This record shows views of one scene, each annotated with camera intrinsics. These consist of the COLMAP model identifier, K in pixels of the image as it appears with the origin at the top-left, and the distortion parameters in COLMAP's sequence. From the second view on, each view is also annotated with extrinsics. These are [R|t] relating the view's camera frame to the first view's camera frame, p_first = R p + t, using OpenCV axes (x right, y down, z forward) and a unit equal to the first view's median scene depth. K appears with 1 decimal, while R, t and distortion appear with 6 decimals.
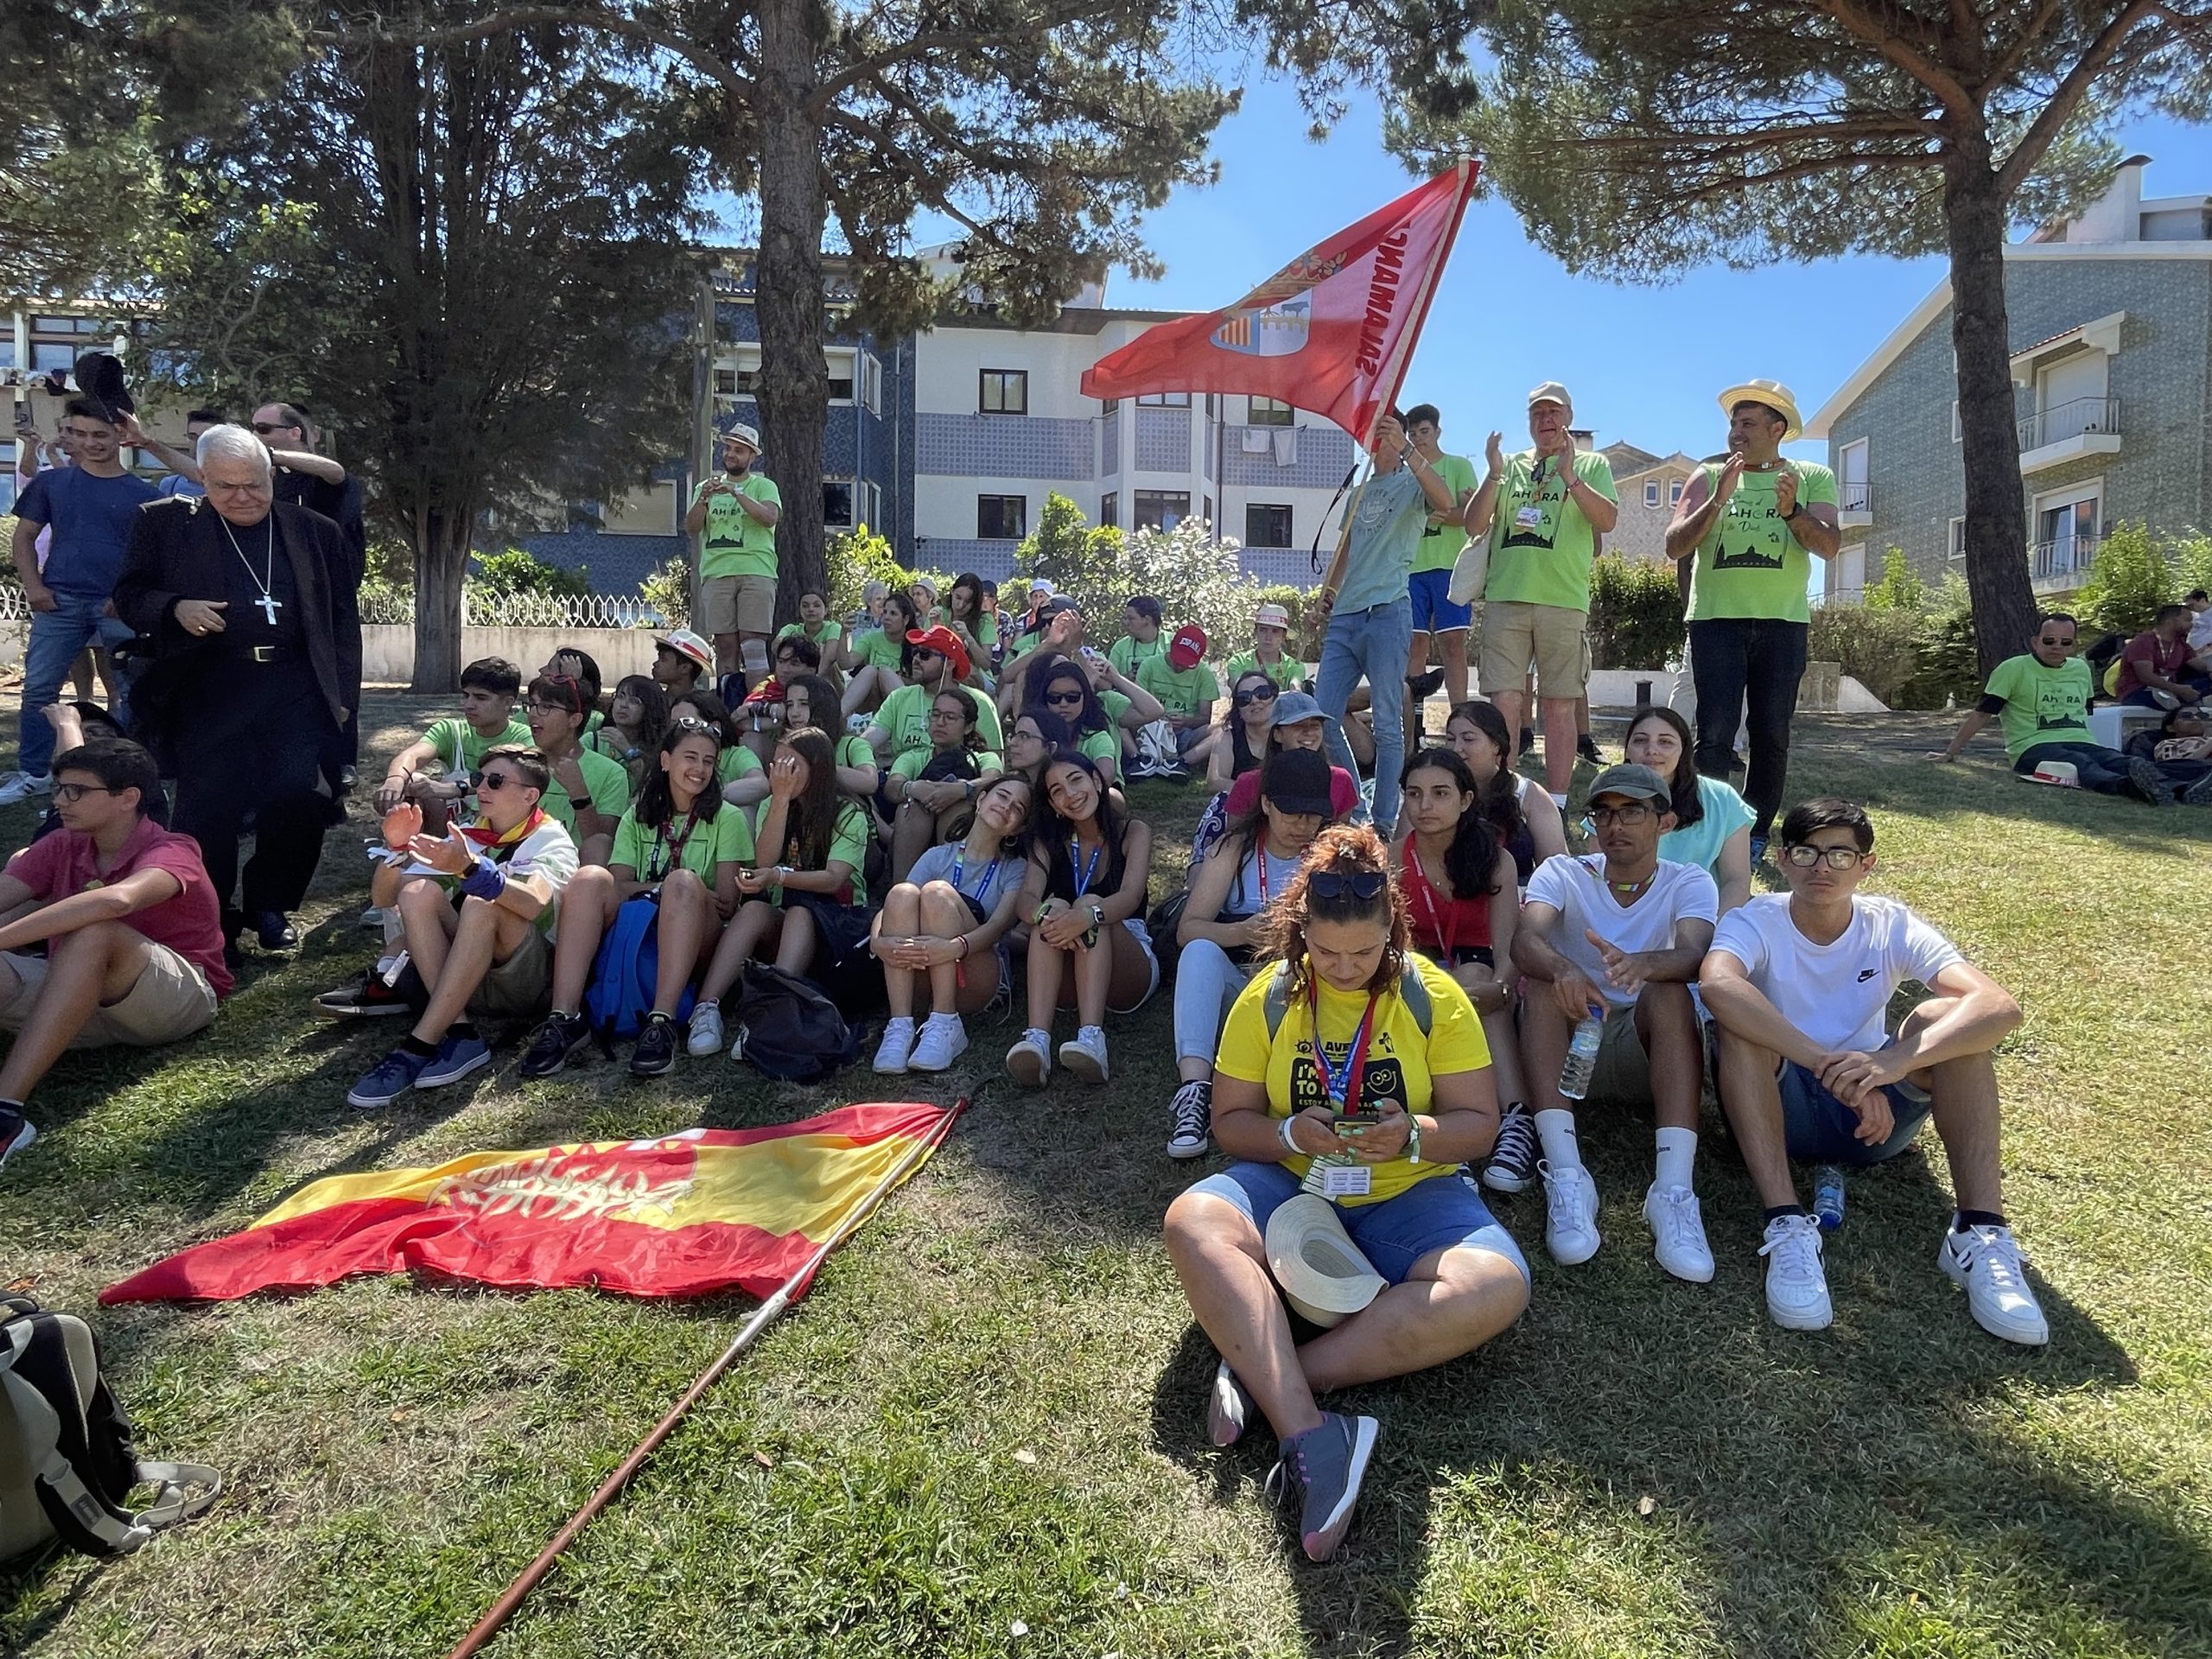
lens RADIAL K [[1230.9, 0, 1110.8], [0, 1230.9, 842.4], [0, 0, 1]] dist [0.000749, -0.000458]
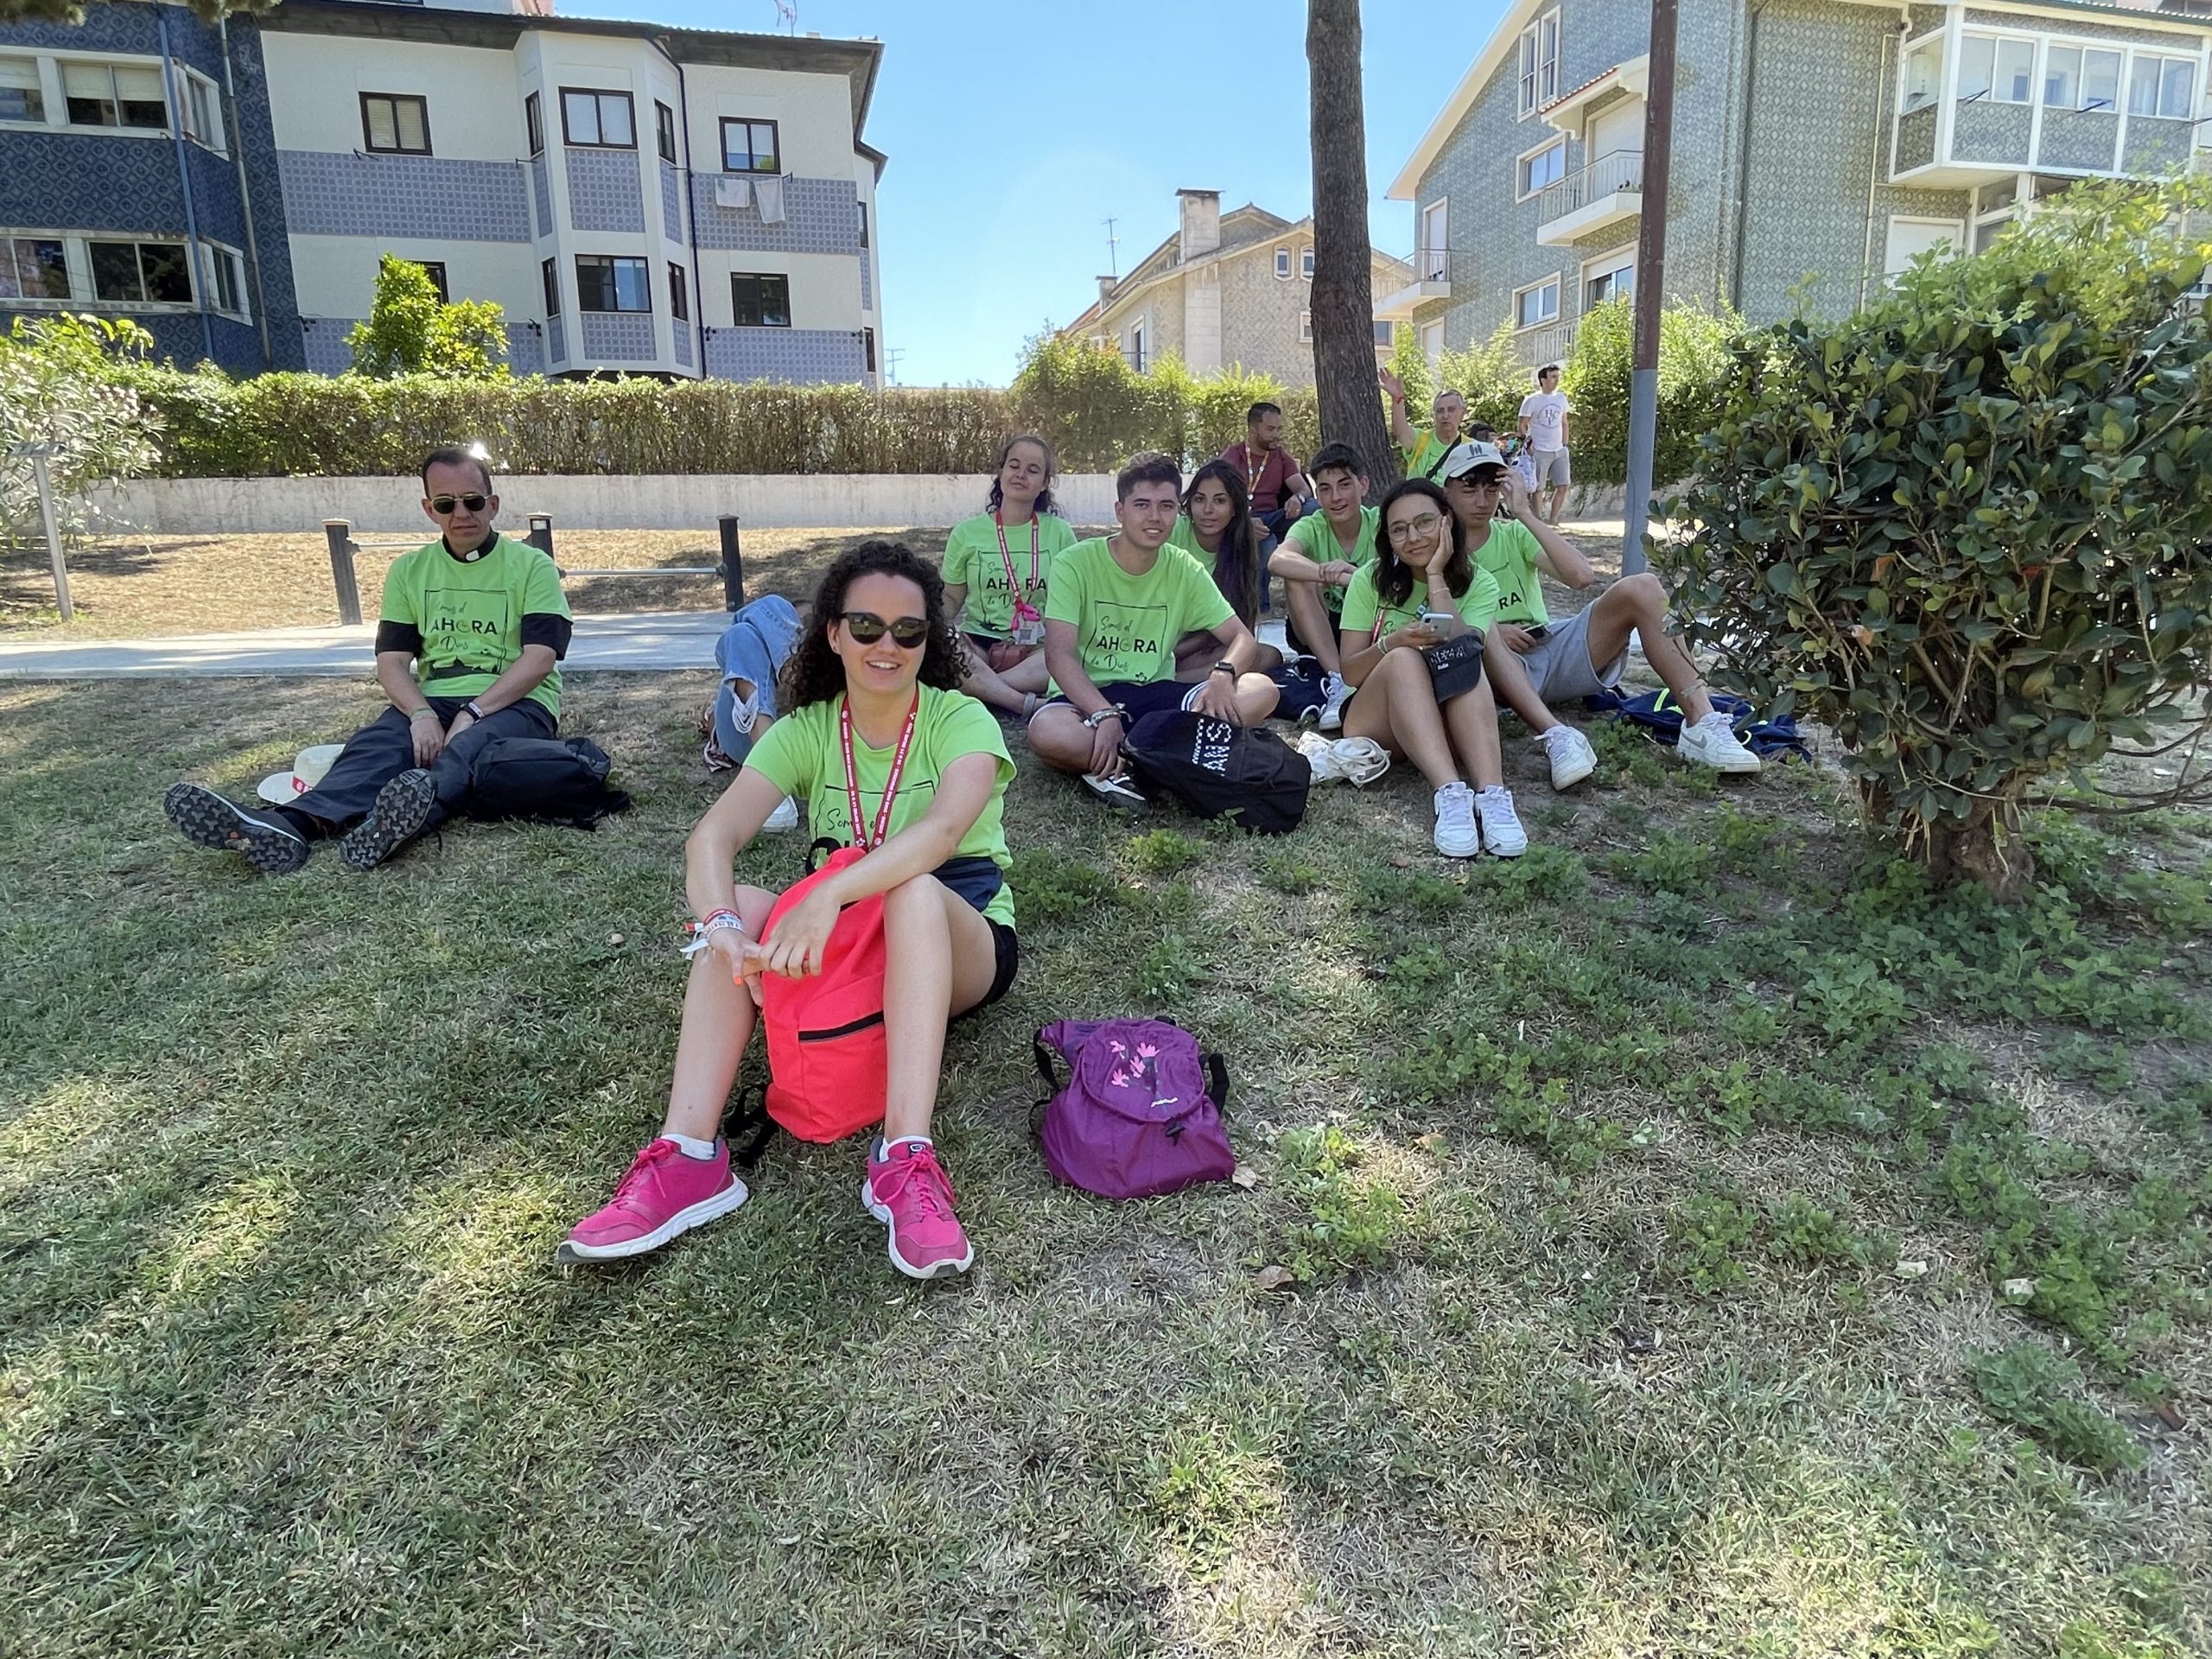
lens RADIAL K [[1236.7, 0, 1105.3], [0, 1236.7, 827.0], [0, 0, 1]] dist [-0.000614, 0.000678]
pose [[0.983085, -0.075639, 0.166800, 0.333033], [0.050036, 0.987008, 0.152679, -0.030272], [-0.176182, -0.141750, 0.974098, 0.134419]]
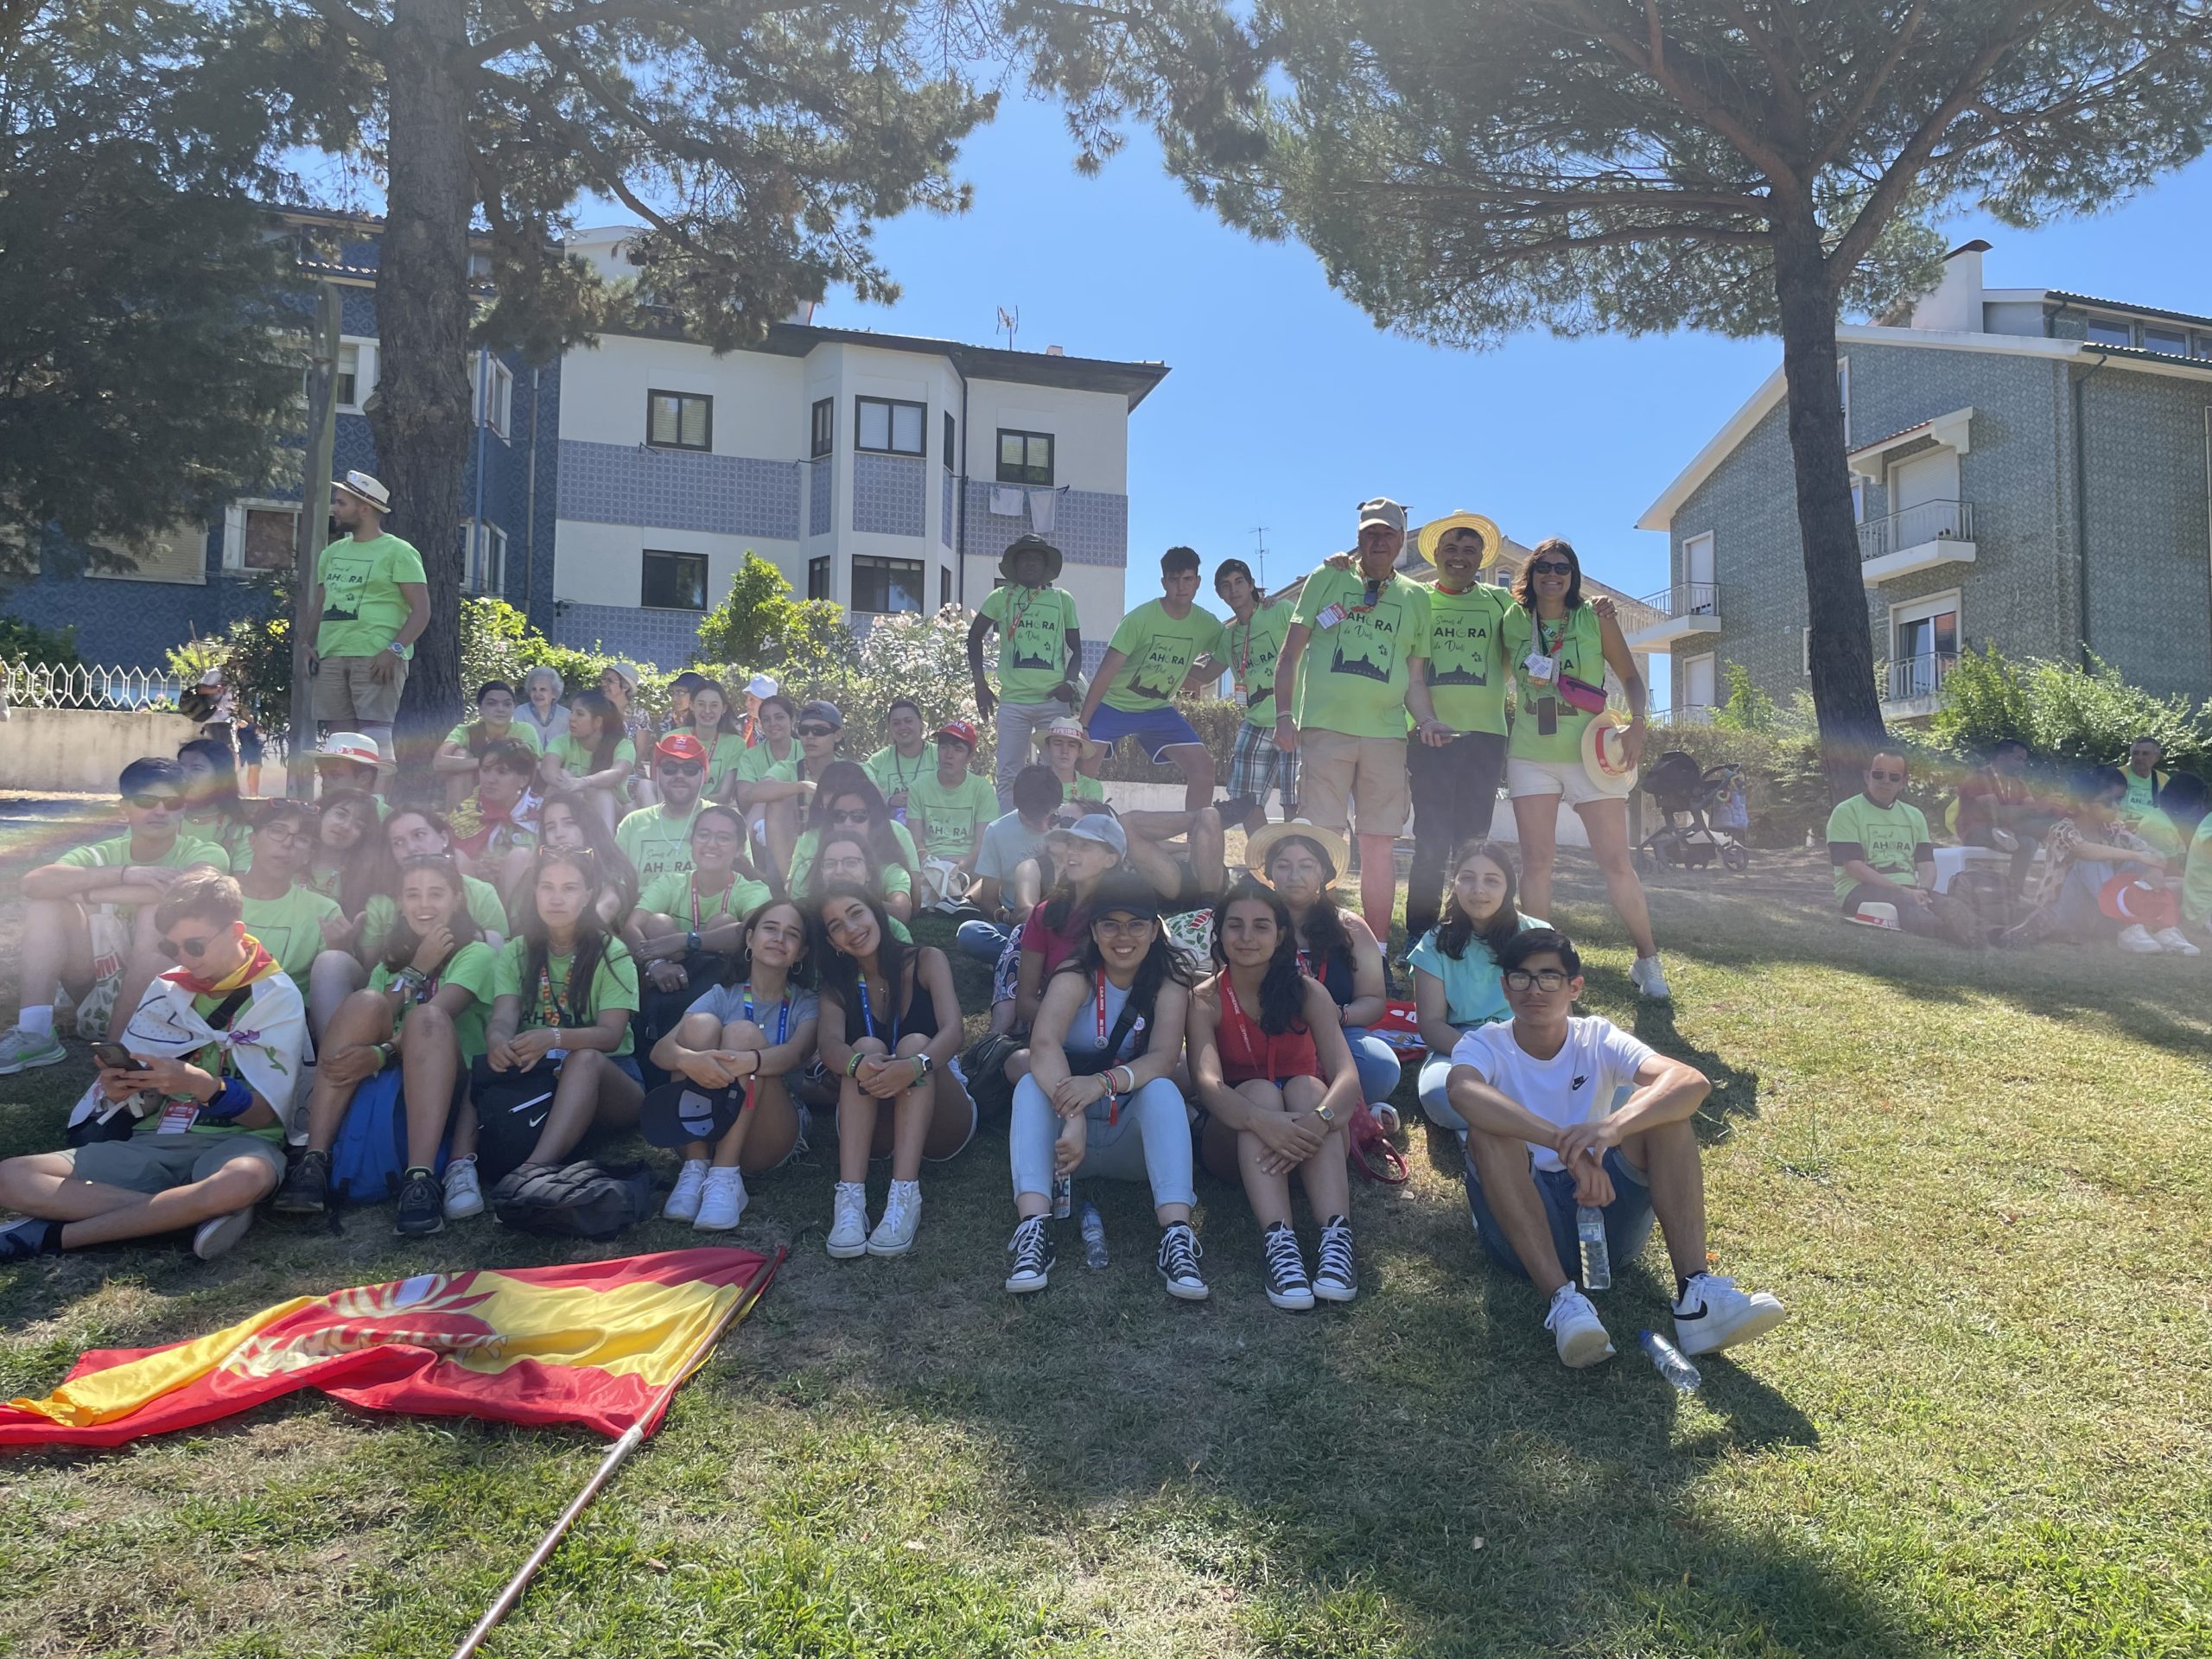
lens RADIAL K [[1638.9, 0, 1102.3], [0, 1638.9, 855.2], [0, 0, 1]] dist [0.079039, -0.104142]
pose [[0.983132, 0.012300, 0.182483, -0.021647], [0.005237, 0.995434, -0.095310, 0.006293], [-0.182823, 0.094658, 0.978578, -0.055830]]
